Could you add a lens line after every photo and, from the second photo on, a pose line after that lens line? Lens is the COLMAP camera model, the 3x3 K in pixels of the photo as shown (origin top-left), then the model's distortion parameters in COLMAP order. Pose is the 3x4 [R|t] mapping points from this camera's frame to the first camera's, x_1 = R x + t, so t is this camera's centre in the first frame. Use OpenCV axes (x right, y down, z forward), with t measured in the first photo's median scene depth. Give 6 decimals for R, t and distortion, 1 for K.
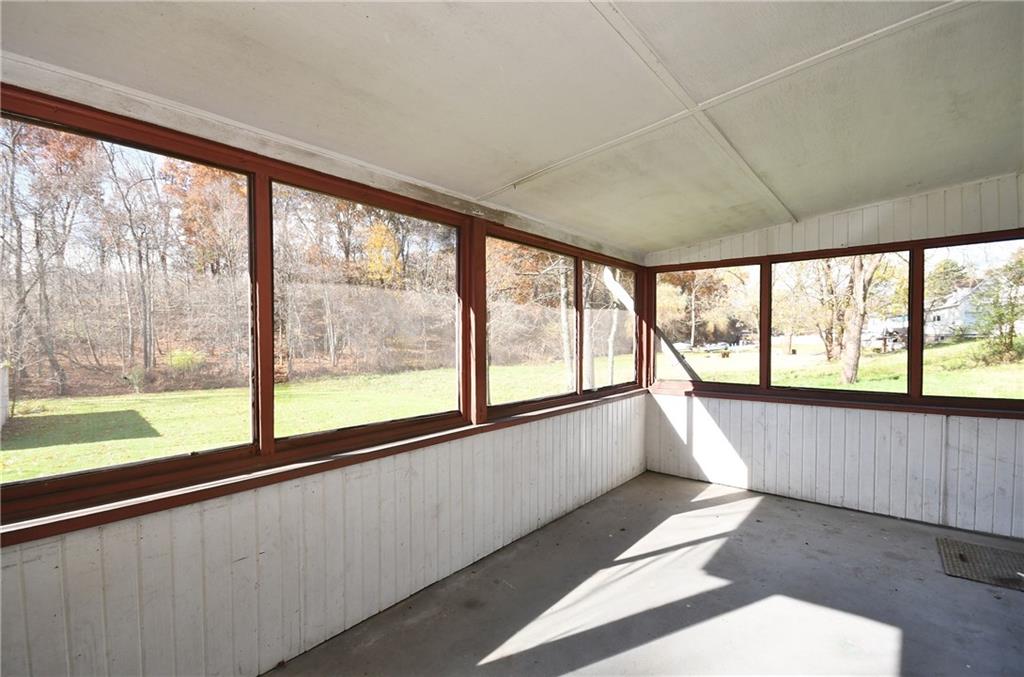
lens RADIAL K [[449.4, 0, 512.0], [0, 449.4, 338.5], [0, 0, 1]] dist [-0.000578, -0.000056]
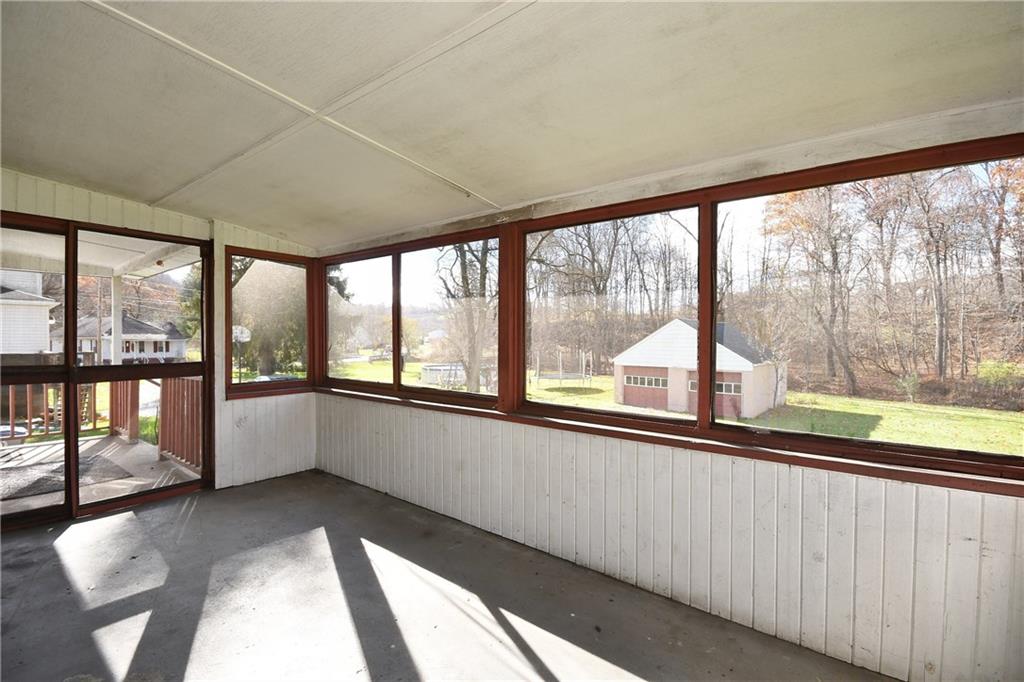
lens RADIAL K [[451.9, 0, 506.7], [0, 451.9, 344.0], [0, 0, 1]] dist [-0.001875, -0.000583]
pose [[0.039993, 0.013176, -0.999113, 1.018054], [-0.018413, 0.999753, 0.012448, 0.010084], [0.999030, 0.017898, 0.040226, 0.959618]]
